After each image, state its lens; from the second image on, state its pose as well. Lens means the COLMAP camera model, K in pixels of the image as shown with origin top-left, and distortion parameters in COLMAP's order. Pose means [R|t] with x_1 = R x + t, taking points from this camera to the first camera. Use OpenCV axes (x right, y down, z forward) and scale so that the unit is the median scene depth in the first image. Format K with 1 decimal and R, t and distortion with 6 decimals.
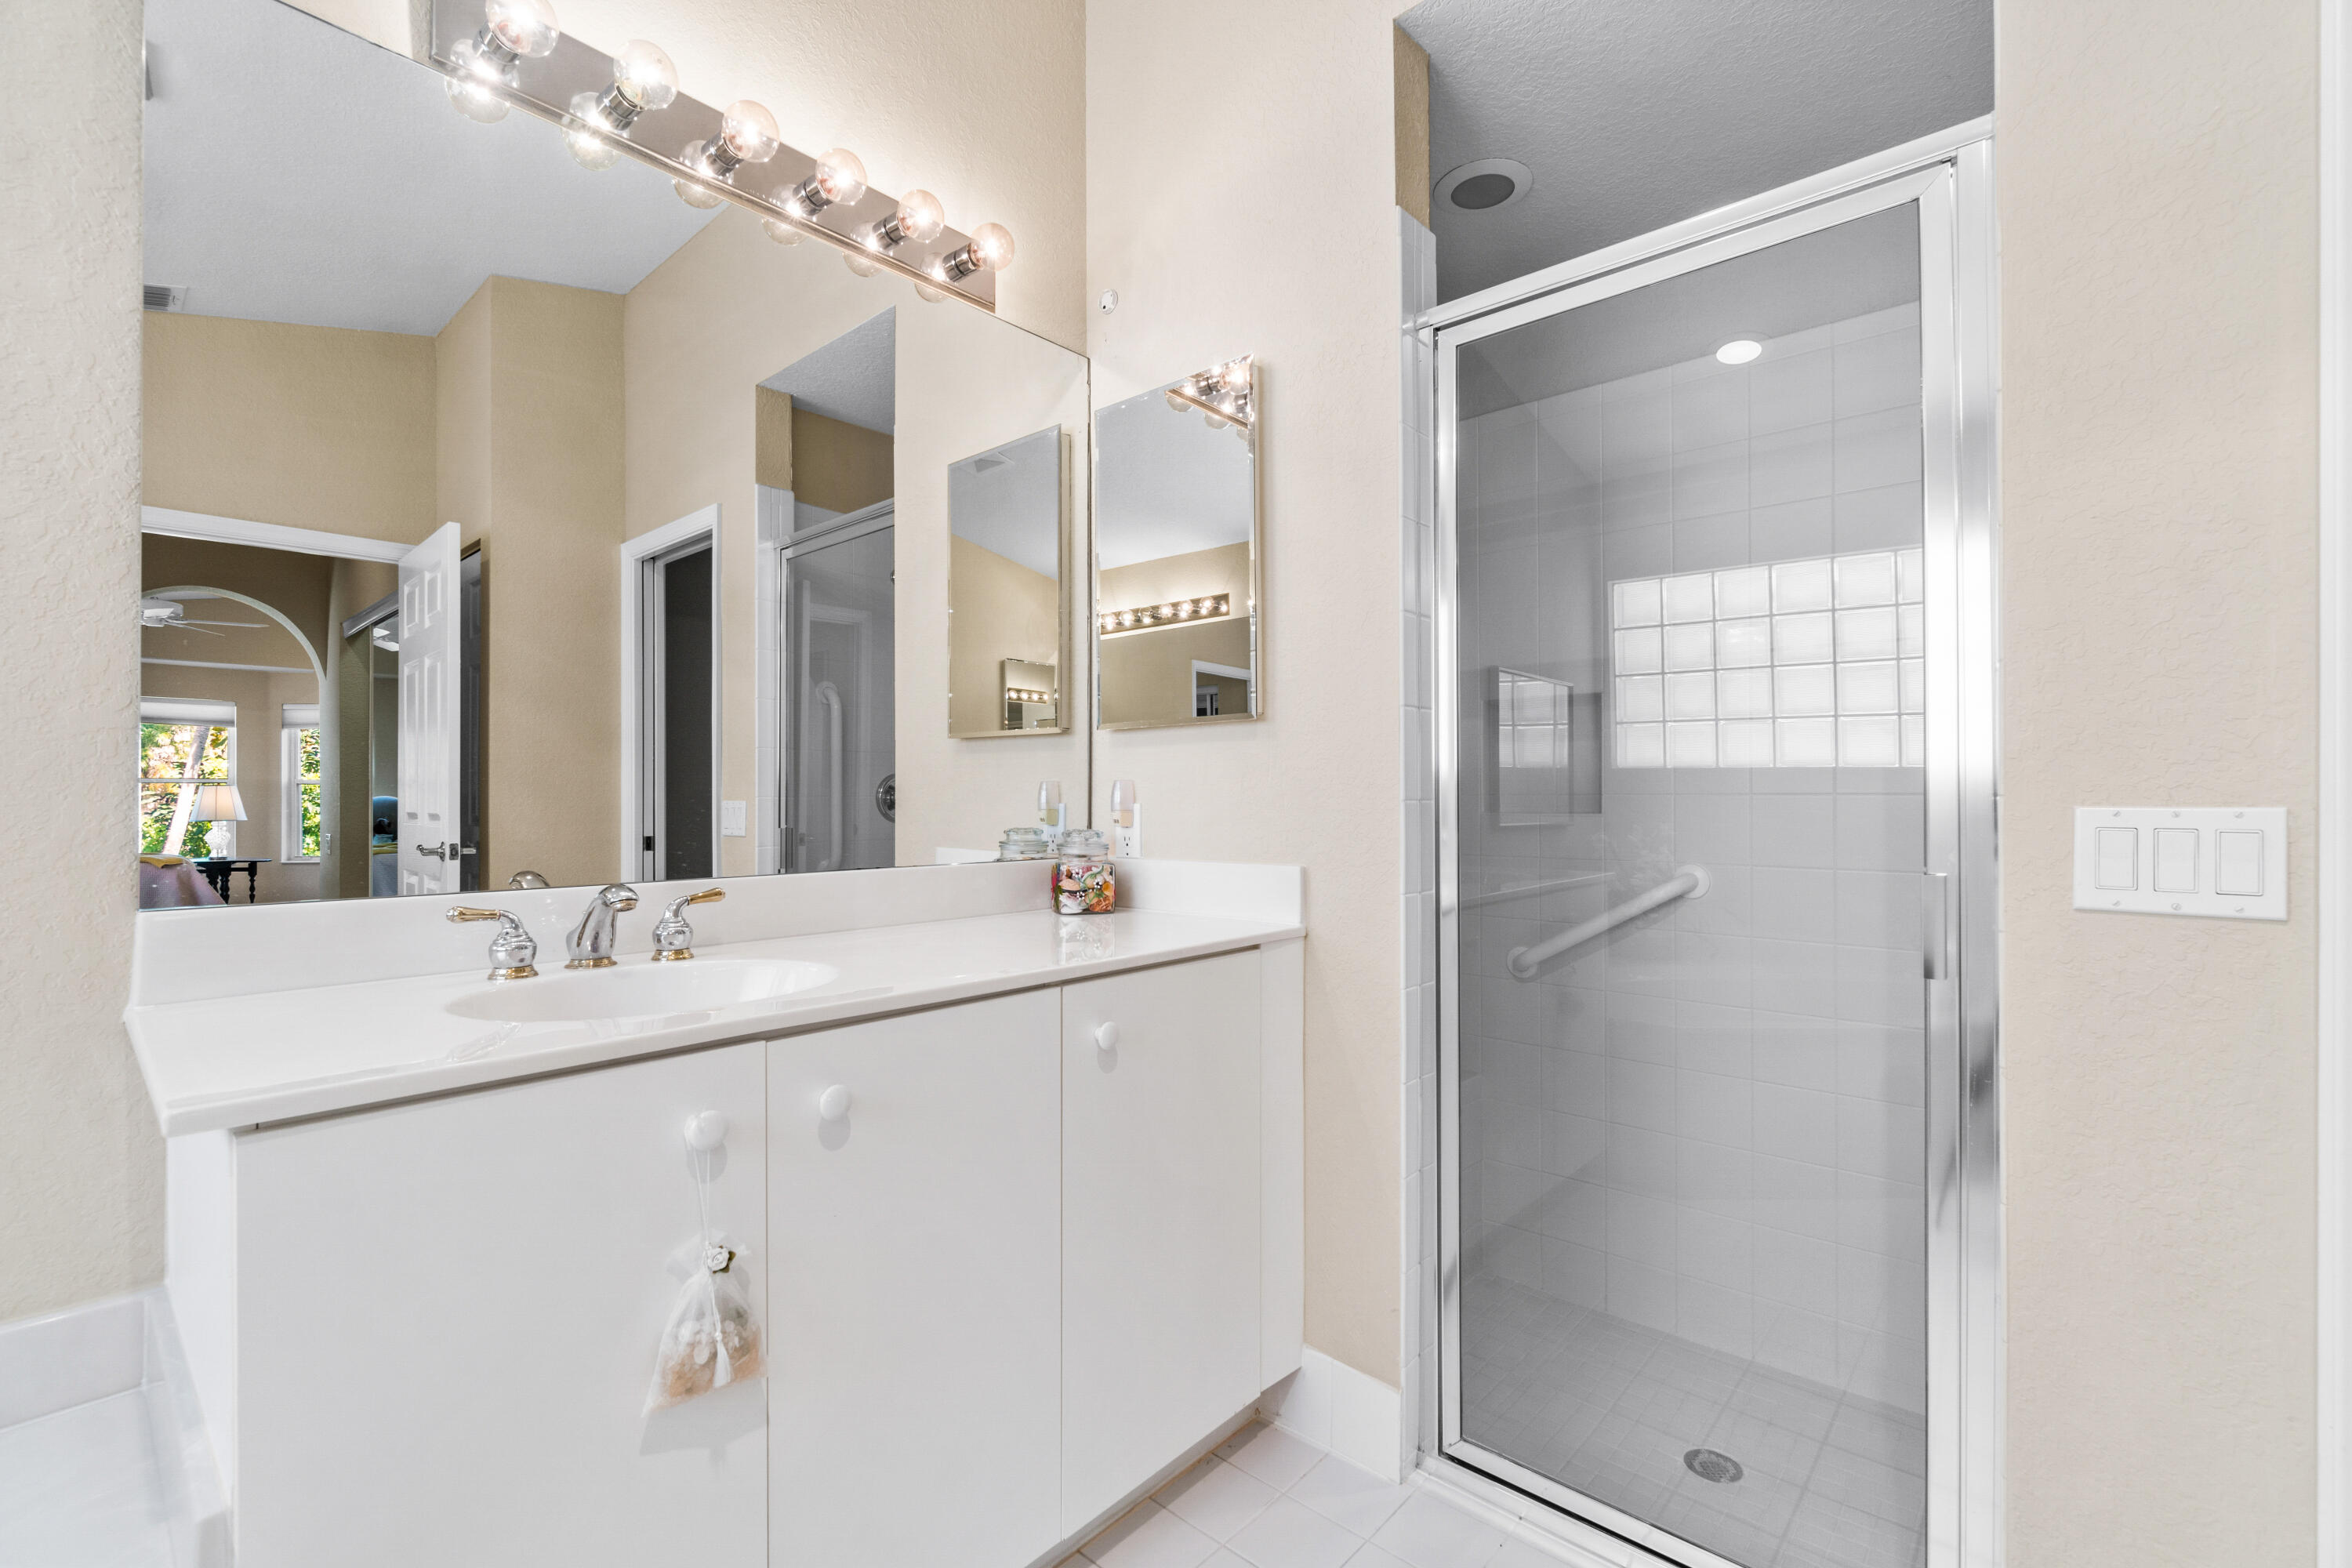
lens RADIAL K [[1029.5, 0, 1169.5], [0, 1029.5, 783.4], [0, 0, 1]] dist [0.009187, 0.000733]
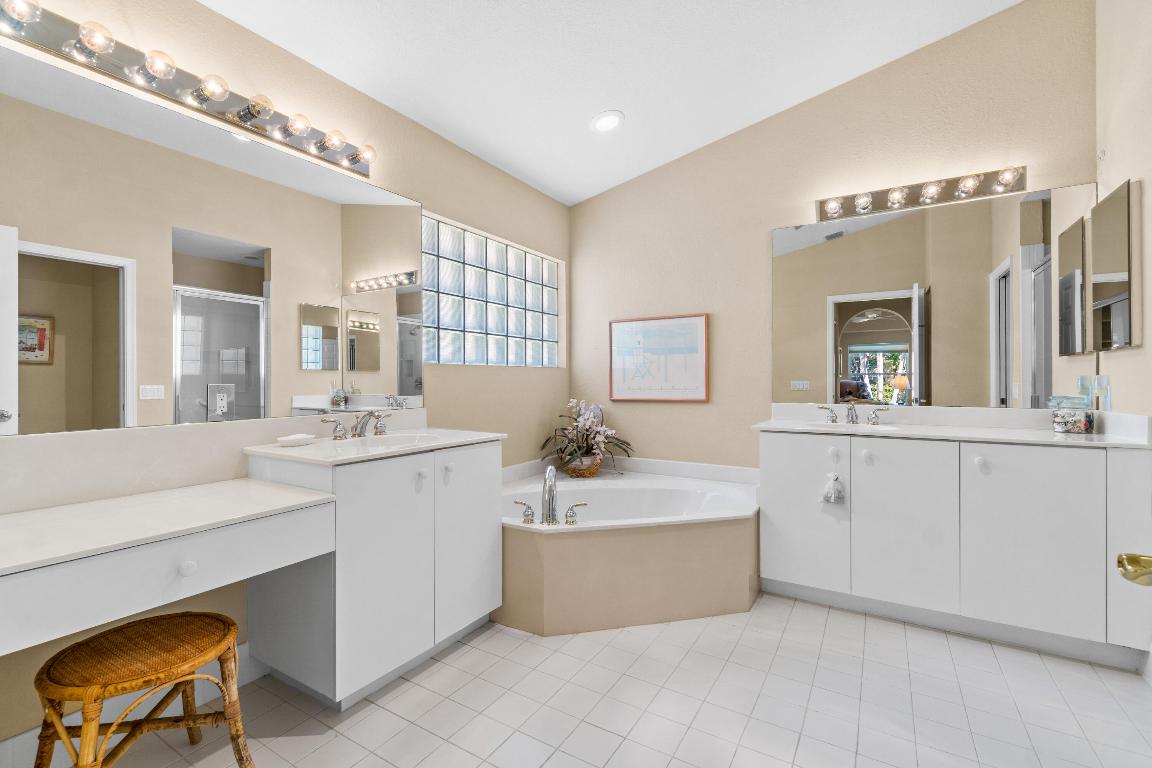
lens RADIAL K [[504.3, 0, 573.2], [0, 504.3, 380.2], [0, 0, 1]] dist [0.009187, 0.000733]
pose [[0.202590, 0.004476, -0.979253, 0.834031], [0.009748, 0.999931, 0.006587, -0.012671], [0.979215, -0.010880, 0.202533, -0.345025]]
